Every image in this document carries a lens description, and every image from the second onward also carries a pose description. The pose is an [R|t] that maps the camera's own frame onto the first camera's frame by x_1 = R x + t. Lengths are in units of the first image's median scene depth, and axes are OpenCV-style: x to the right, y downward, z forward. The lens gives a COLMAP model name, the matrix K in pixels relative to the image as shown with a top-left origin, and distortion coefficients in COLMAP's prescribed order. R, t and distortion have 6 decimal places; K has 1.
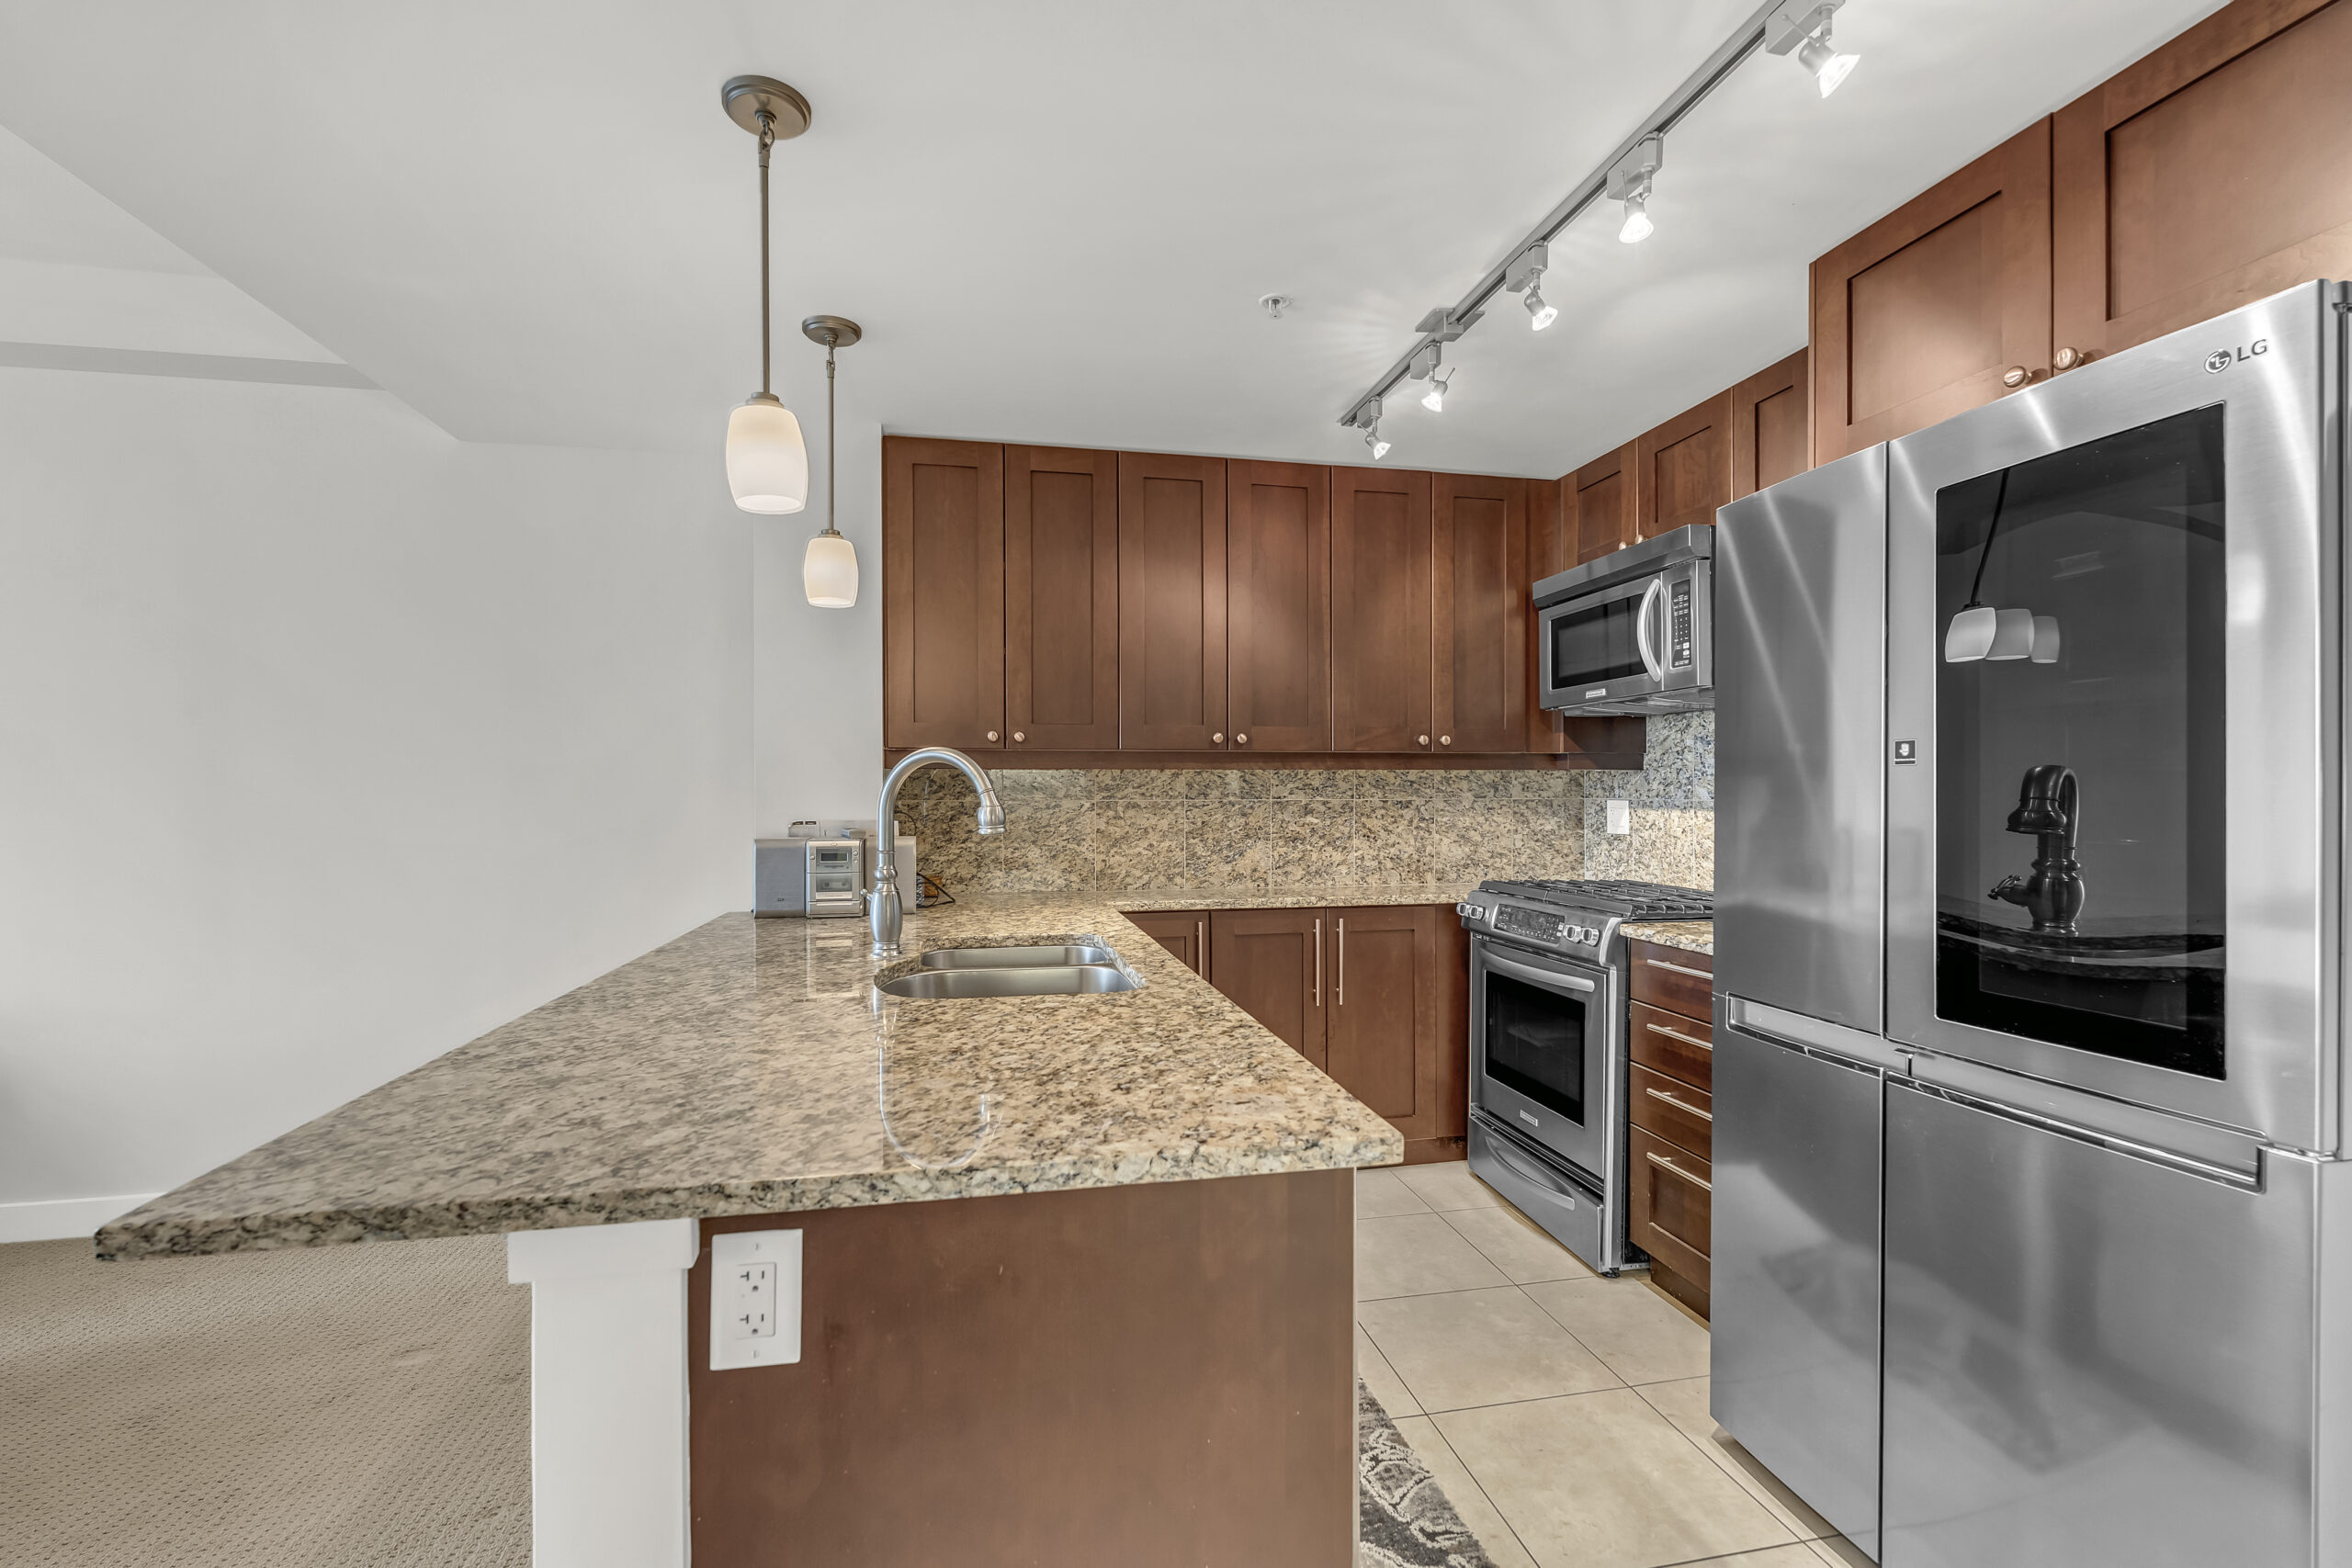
lens RADIAL K [[1033.0, 0, 1186.0], [0, 1033.0, 795.1], [0, 0, 1]] dist [-0.007248, 0.001315]
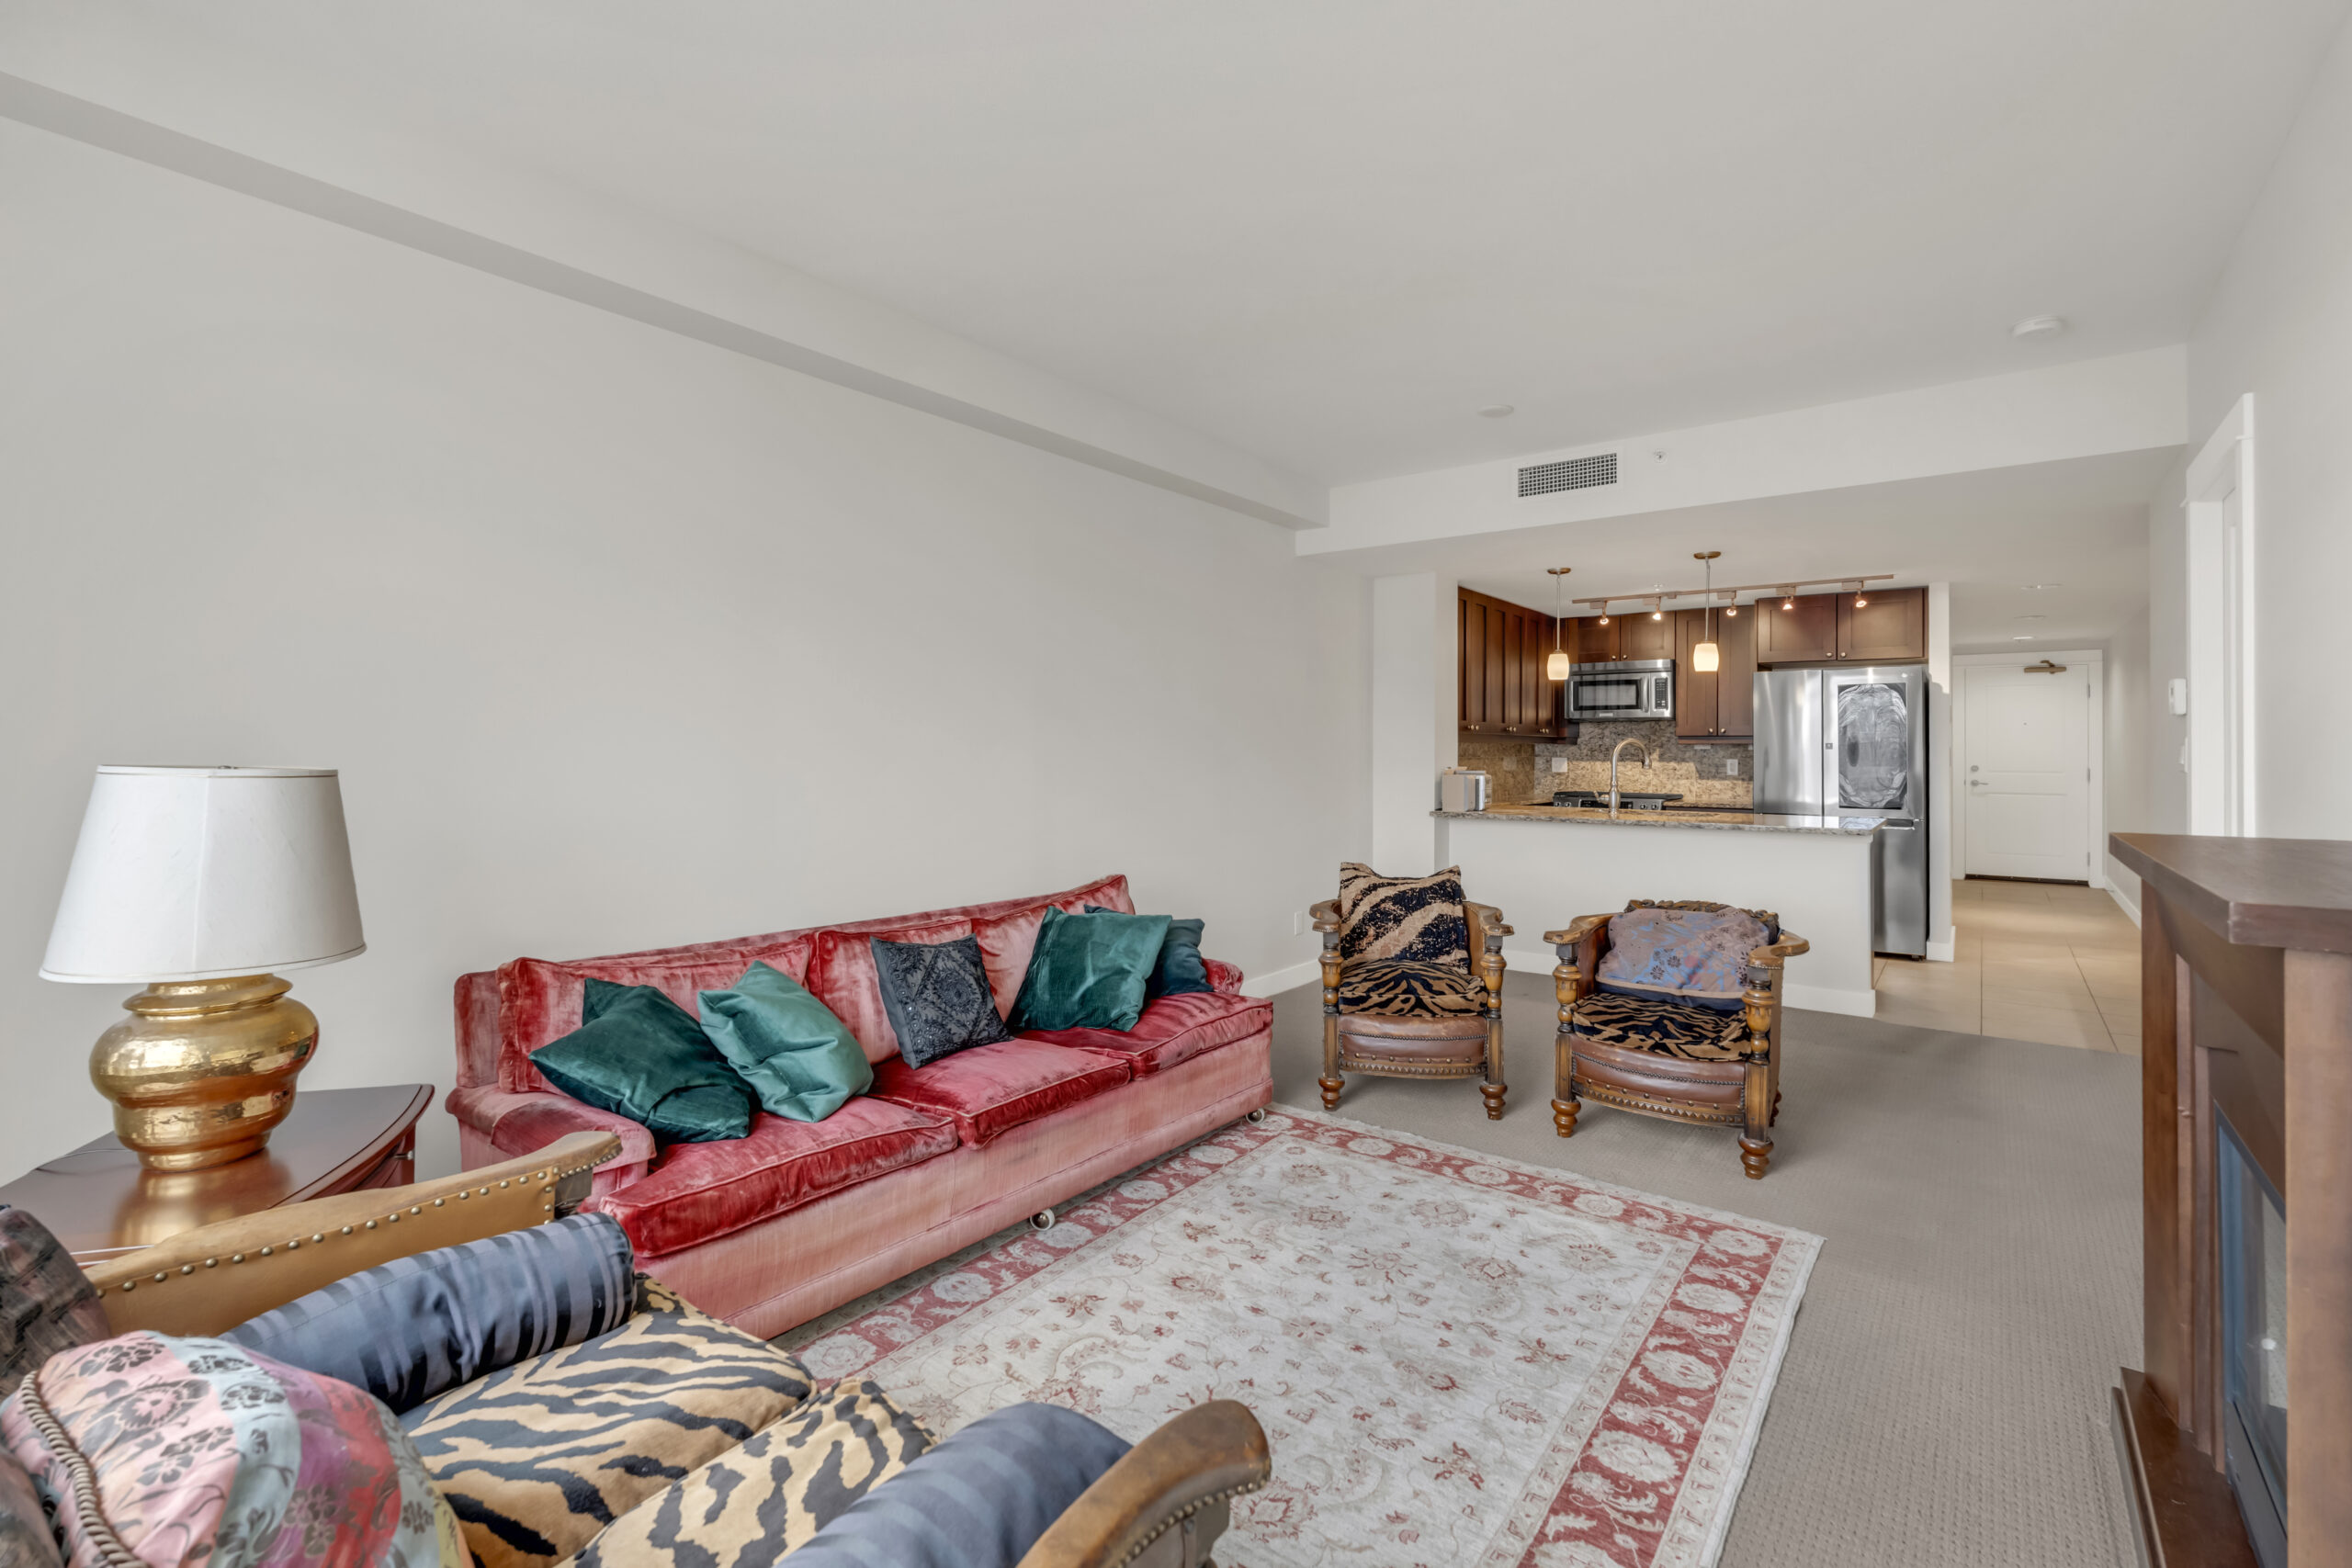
lens RADIAL K [[1033.0, 0, 1176.5], [0, 1033.0, 737.5], [0, 0, 1]] dist [-0.007248, 0.001315]
pose [[0.765503, 0.011989, 0.643321, -1.967989], [-0.002321, 0.999871, -0.015872, -0.001750], [-0.643428, 0.010657, 0.765432, -0.241745]]
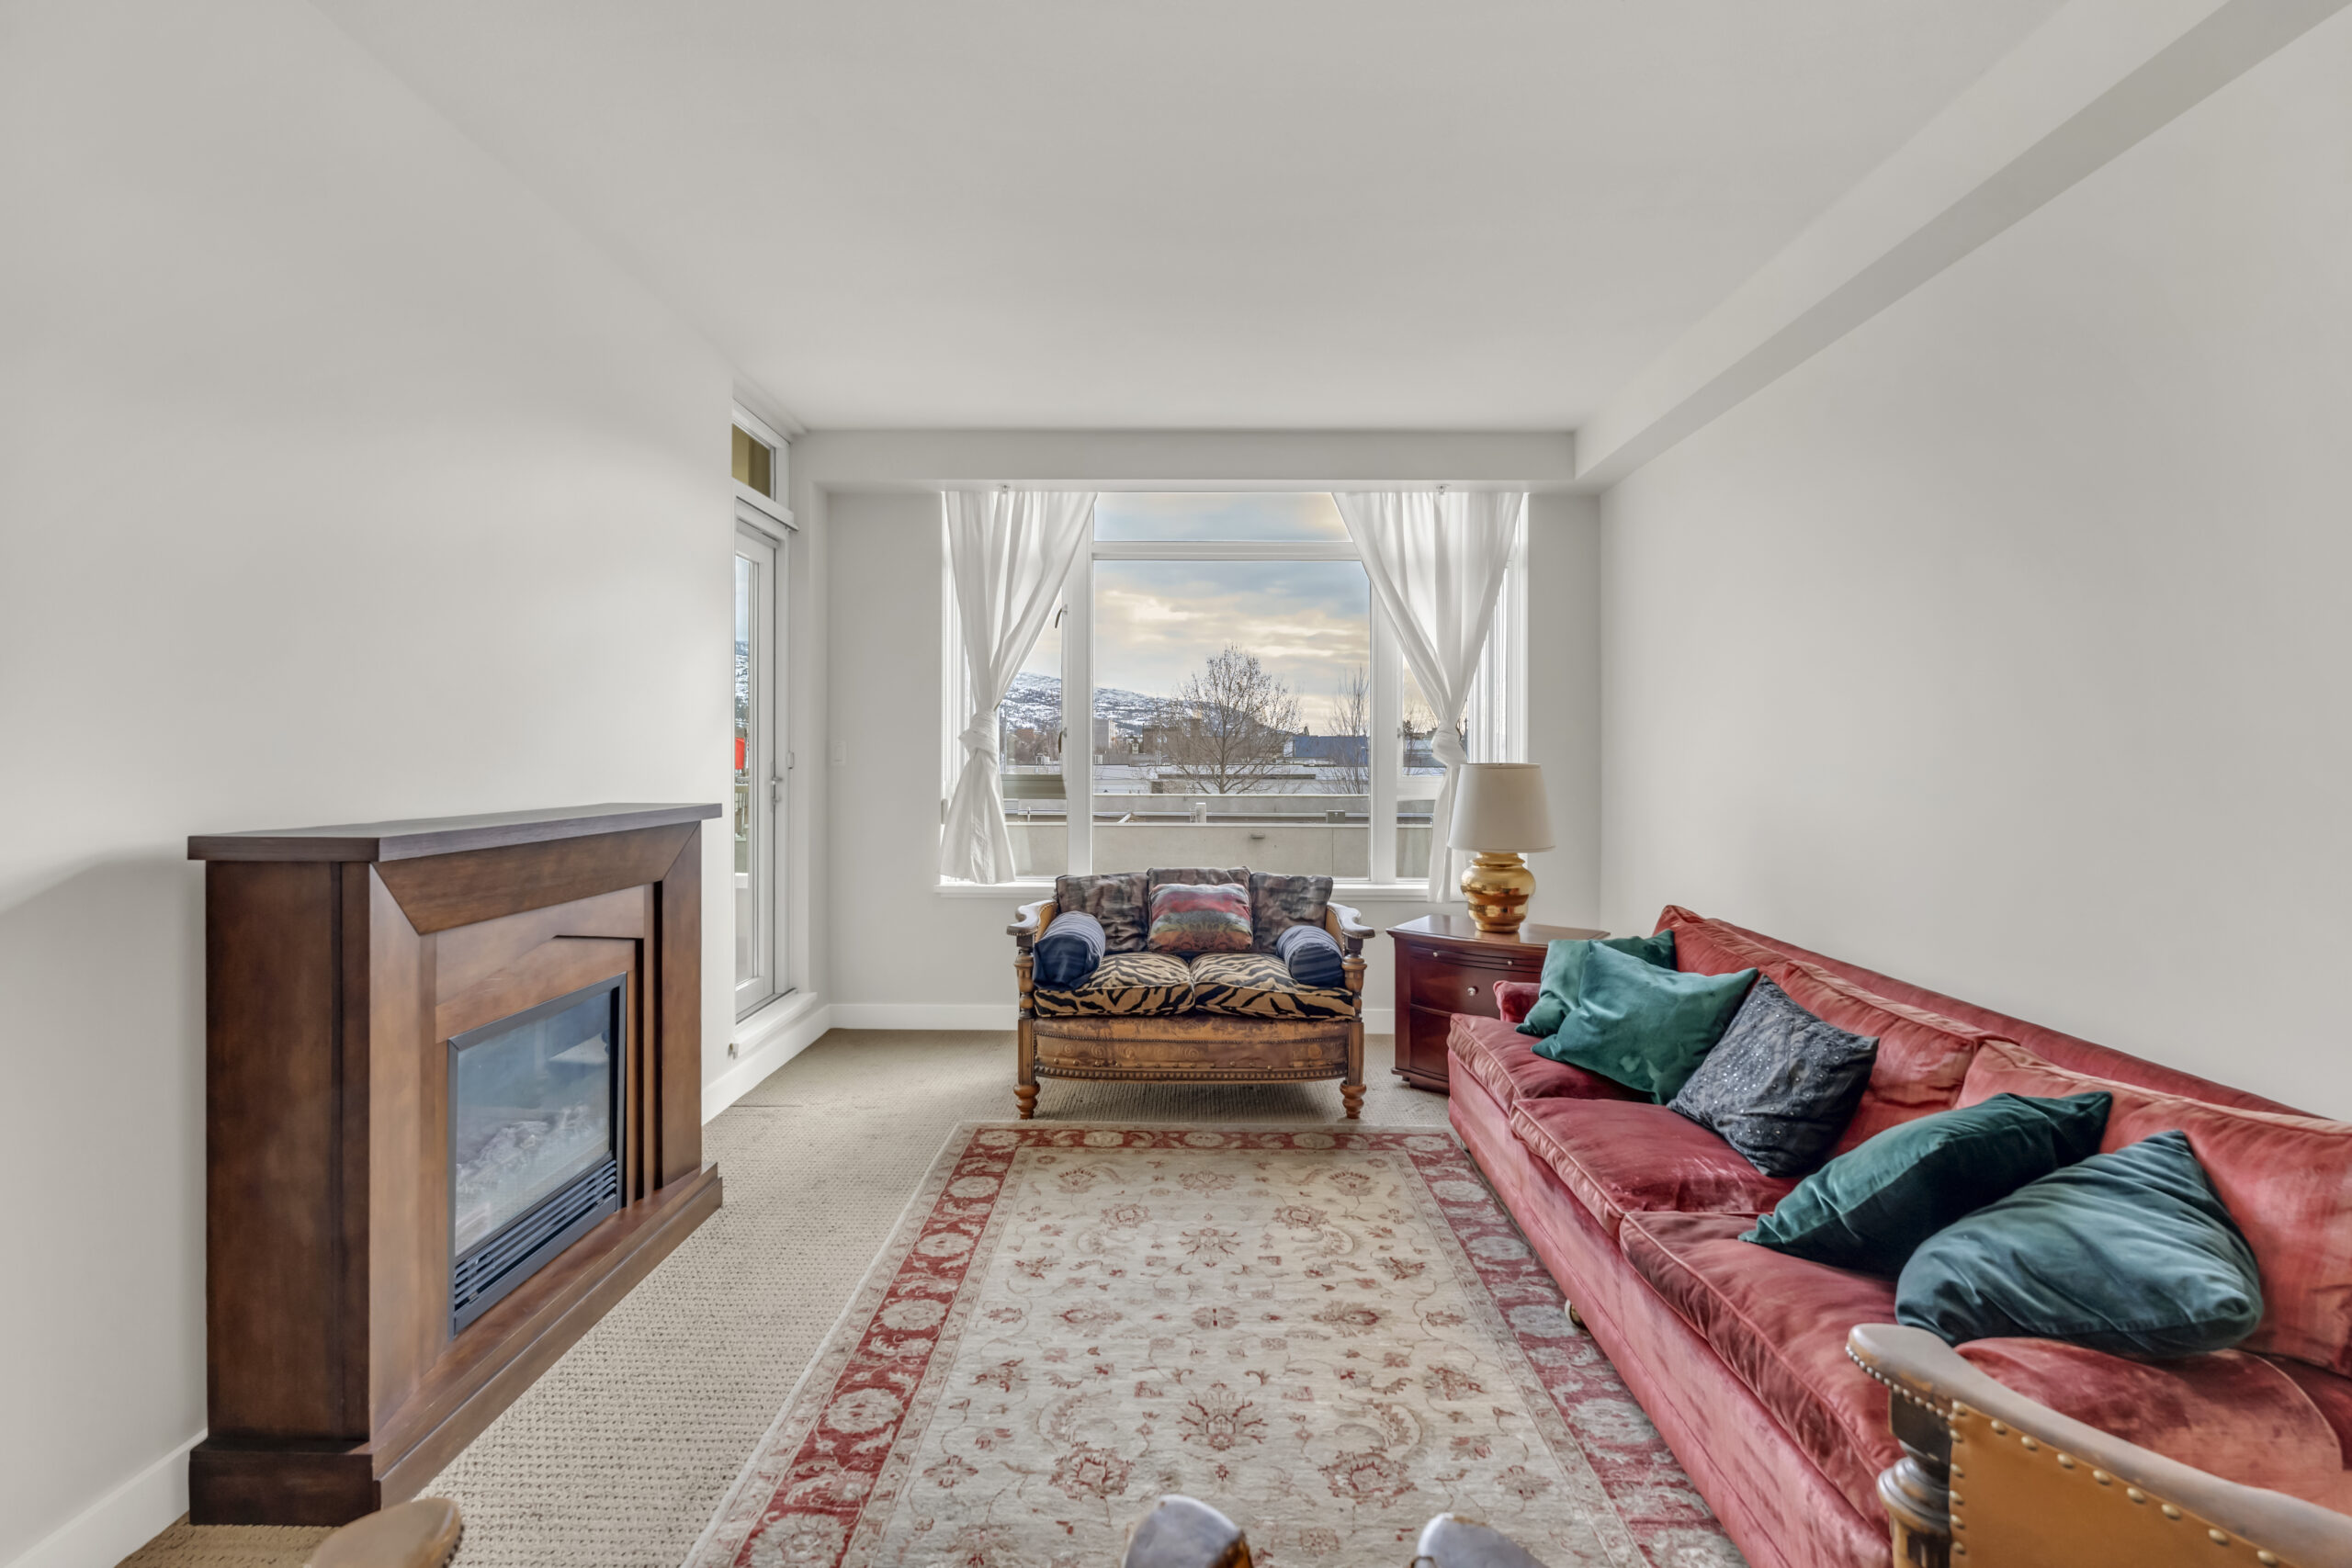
lens RADIAL K [[1033.0, 0, 1185.5], [0, 1033.0, 771.5], [0, 0, 1]] dist [-0.007248, 0.001315]
pose [[-0.213367, 0.013239, -0.976882, -0.744798], [-0.007455, 0.999857, 0.015179, 0.000728], [0.976944, 0.010521, -0.213238, 0.371231]]
